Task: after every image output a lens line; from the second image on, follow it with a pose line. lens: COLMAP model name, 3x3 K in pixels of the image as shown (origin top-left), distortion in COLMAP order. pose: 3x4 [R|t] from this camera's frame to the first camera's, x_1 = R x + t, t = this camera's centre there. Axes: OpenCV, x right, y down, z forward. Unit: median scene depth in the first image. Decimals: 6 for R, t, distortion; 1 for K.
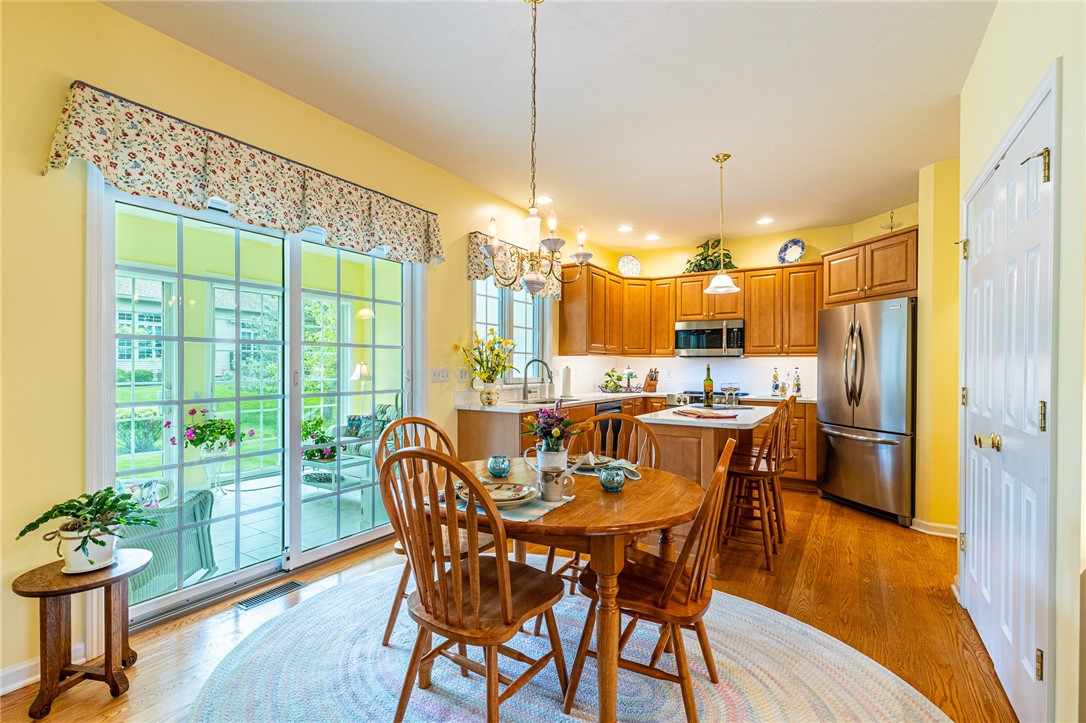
lens RADIAL K [[487.7, 0, 545.4], [0, 487.7, 366.2], [0, 0, 1]] dist [0.008171, -0.000972]
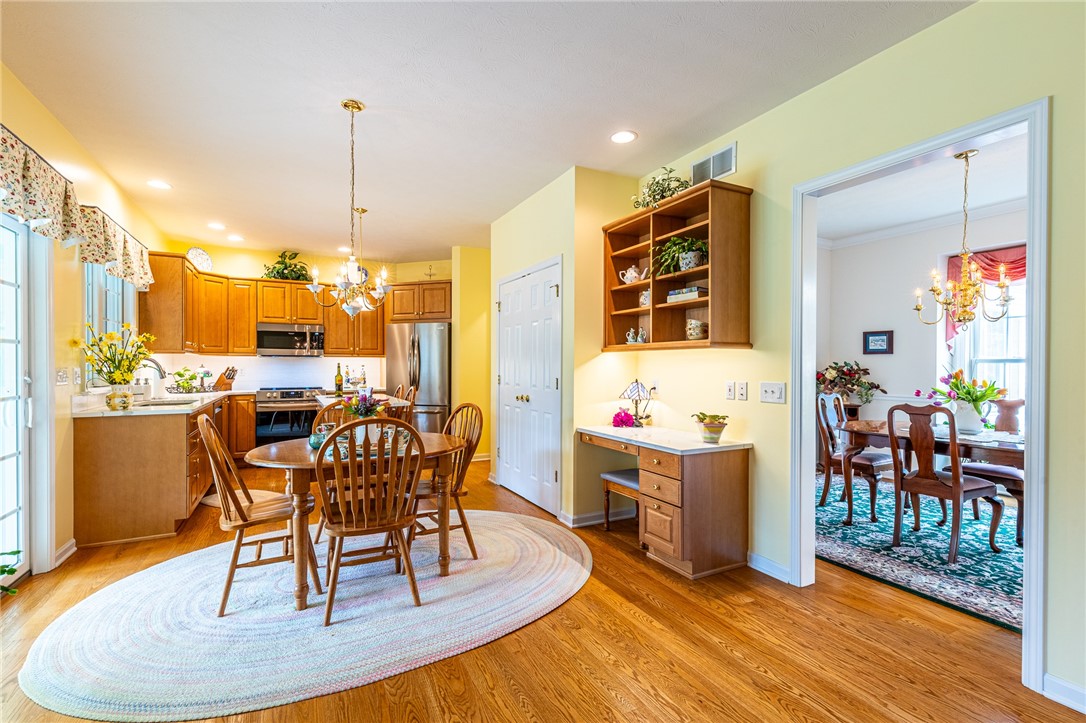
lens RADIAL K [[487.7, 0, 545.4], [0, 487.7, 366.2], [0, 0, 1]] dist [0.008171, -0.000972]
pose [[0.501172, -0.005820, 0.865328, -0.360511], [0.001348, 0.999981, 0.005945, -0.002040], [-0.865347, -0.001813, 0.501170, -0.076758]]
